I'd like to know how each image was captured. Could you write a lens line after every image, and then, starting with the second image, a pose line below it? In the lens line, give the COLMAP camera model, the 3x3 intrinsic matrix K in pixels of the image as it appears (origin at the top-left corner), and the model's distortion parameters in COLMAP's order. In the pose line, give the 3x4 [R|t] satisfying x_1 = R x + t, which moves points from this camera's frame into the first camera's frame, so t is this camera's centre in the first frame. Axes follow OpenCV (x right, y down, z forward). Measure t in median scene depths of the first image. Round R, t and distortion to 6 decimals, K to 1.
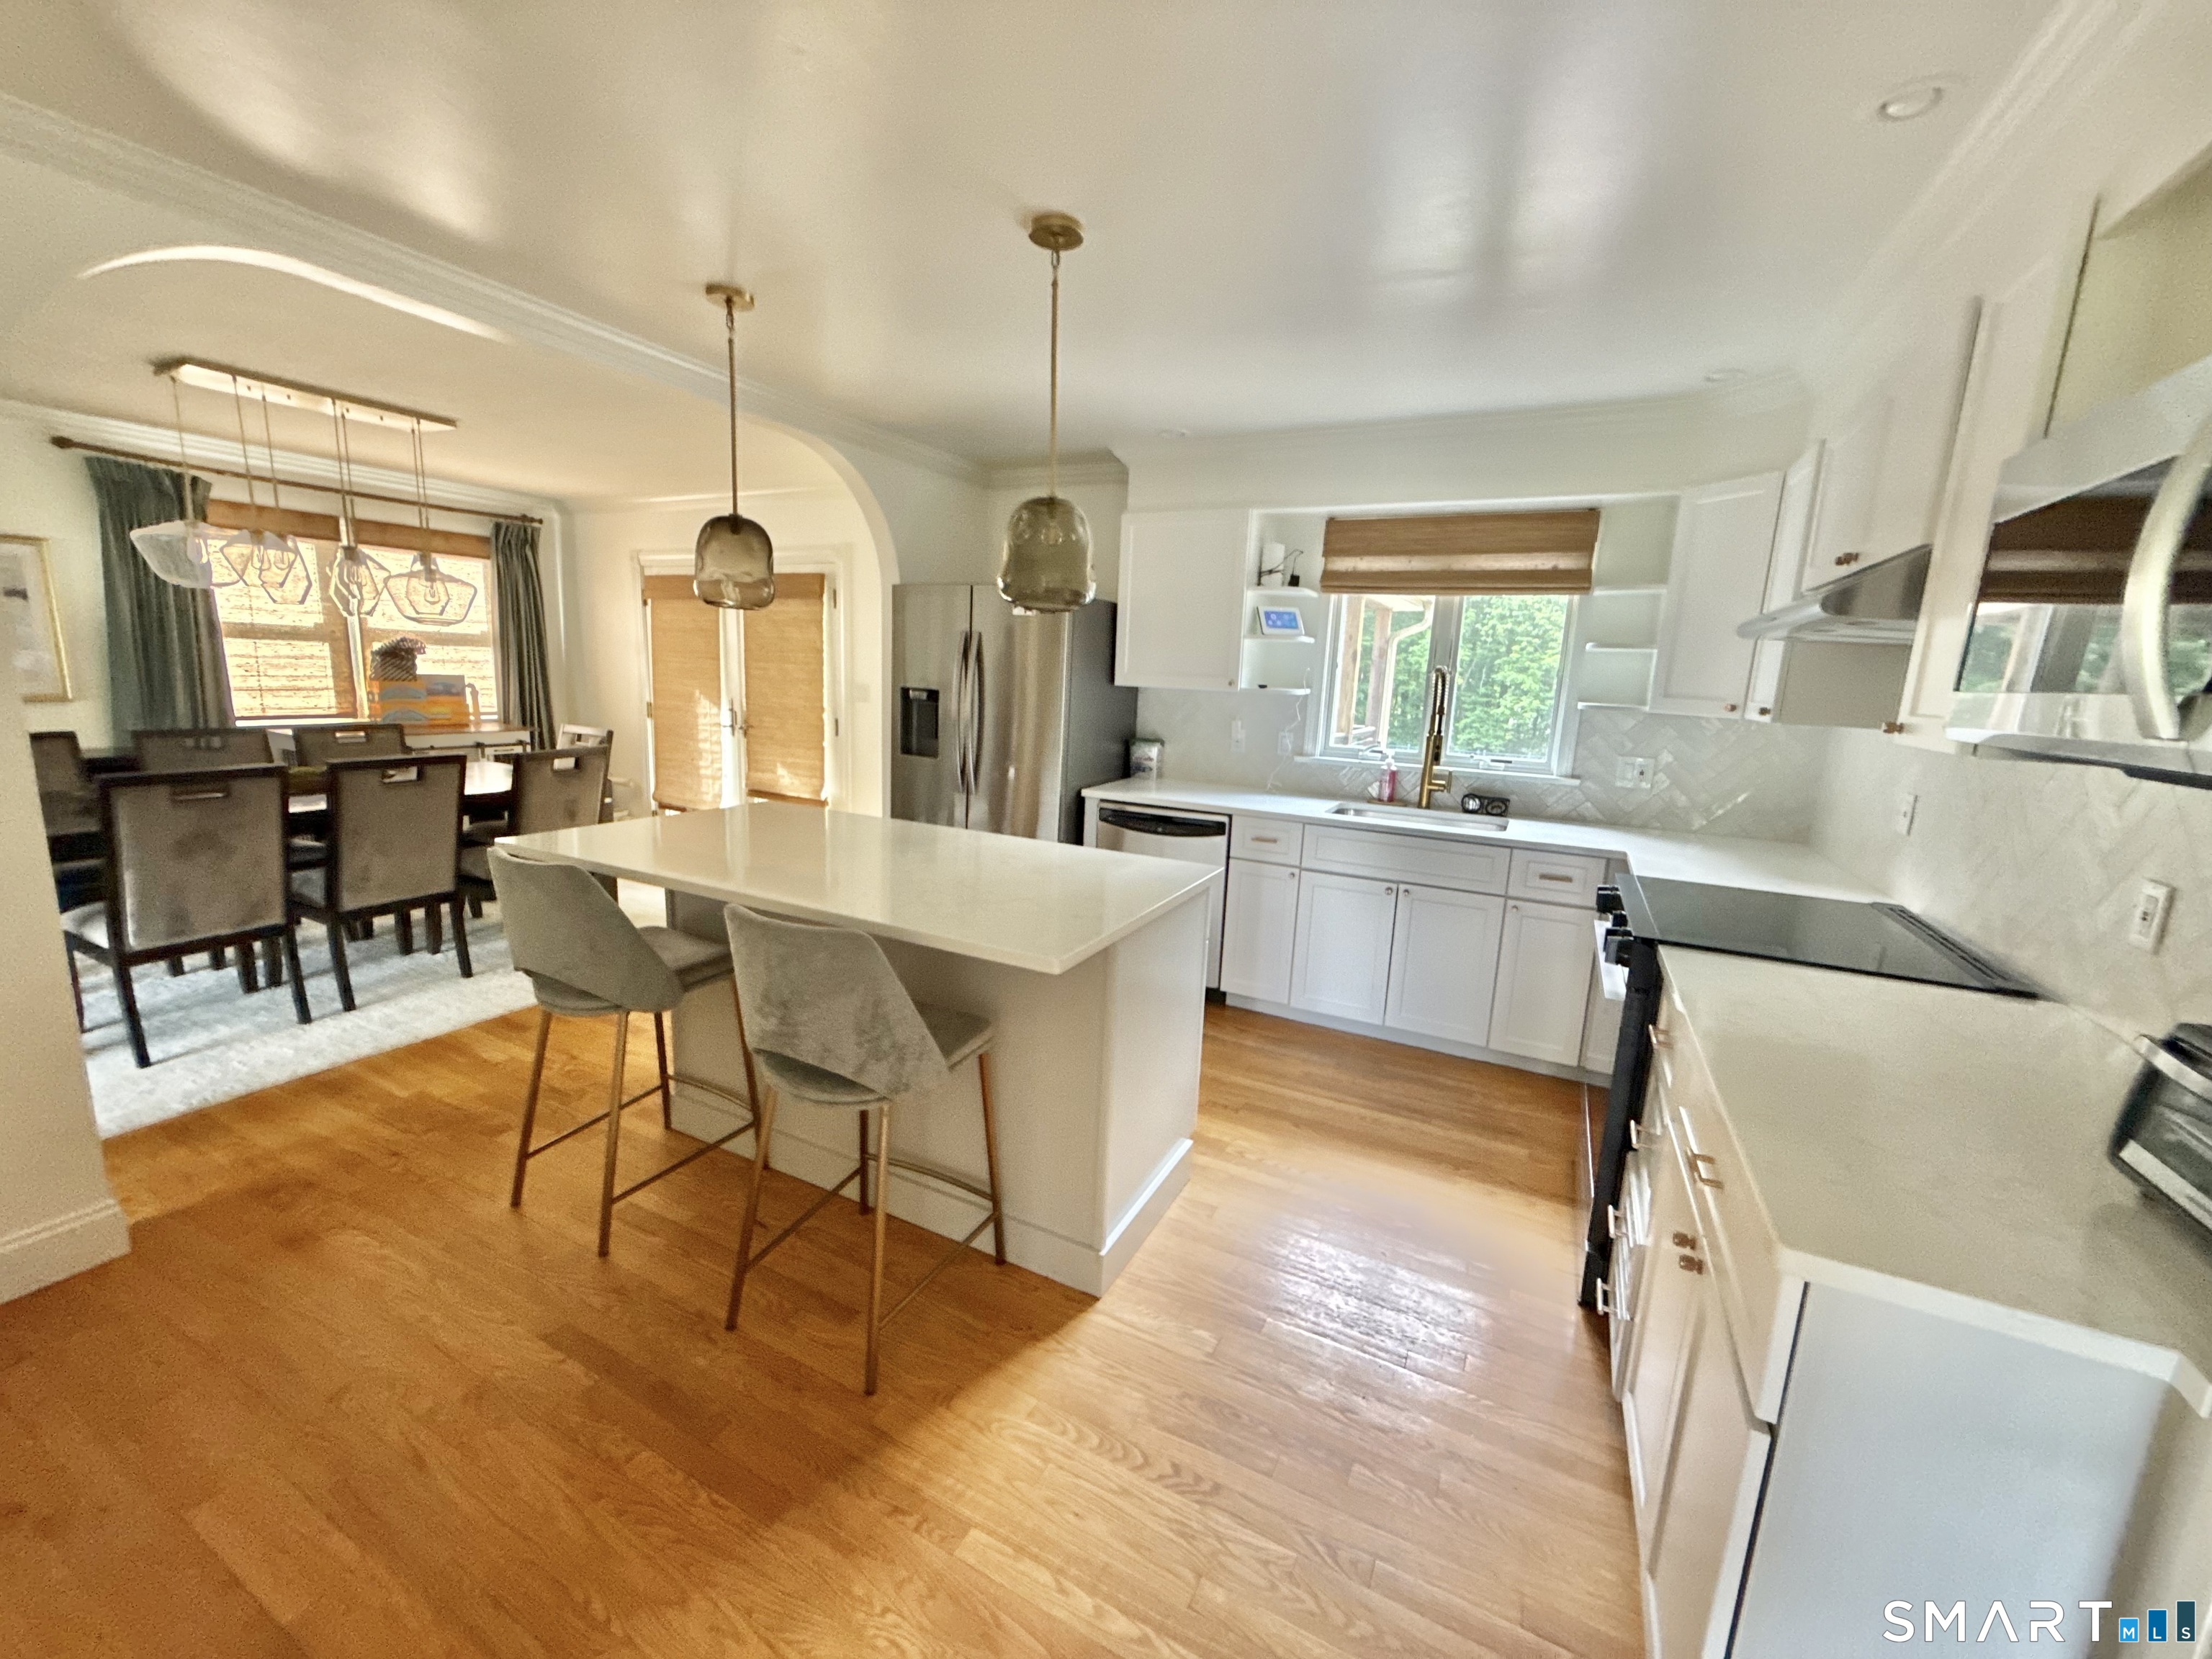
lens RADIAL K [[886.4, 0, 1106.0], [0, 886.4, 829.5], [0, 0, 1]] dist [-0.001005, -0.000312]
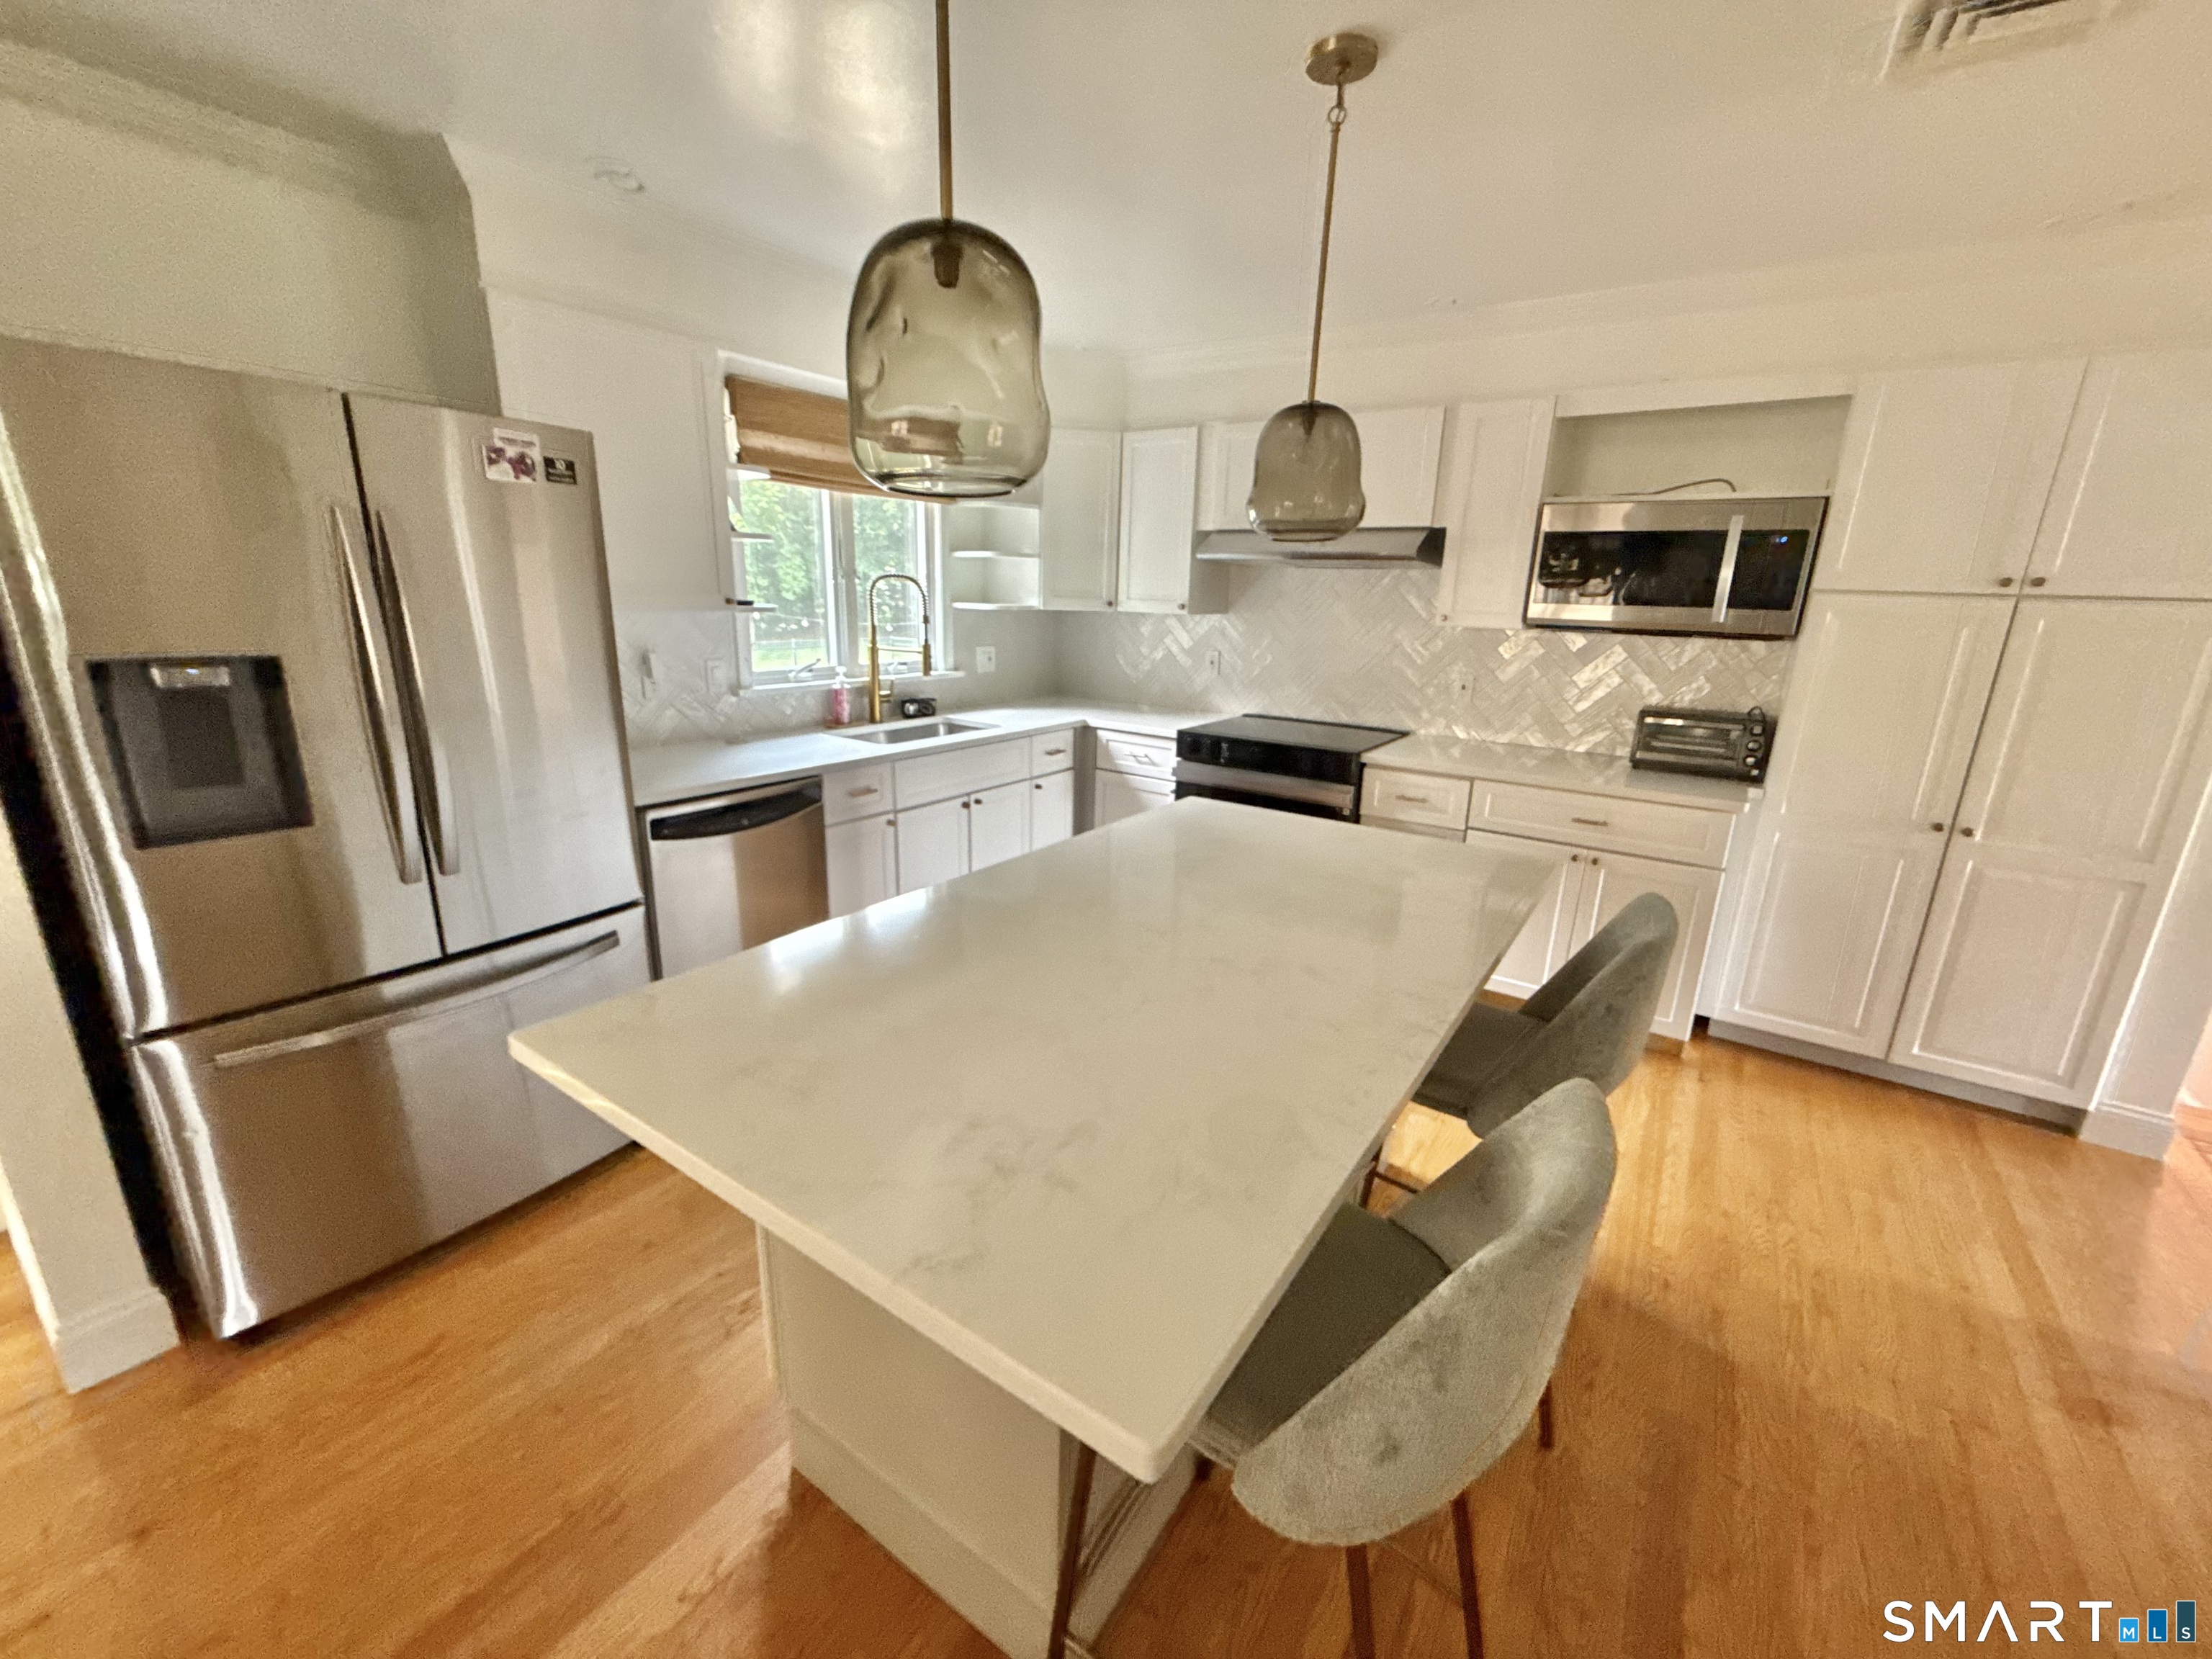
lens RADIAL K [[884.2, 0, 1100.5], [0, 884.2, 831.6], [0, 0, 1]] dist [0.002306, -0.000274]
pose [[0.143276, -0.301594, 0.942610, -0.590917], [0.156571, 0.947349, 0.279312, -0.152545], [-0.977219, 0.107566, 0.182953, 0.643147]]
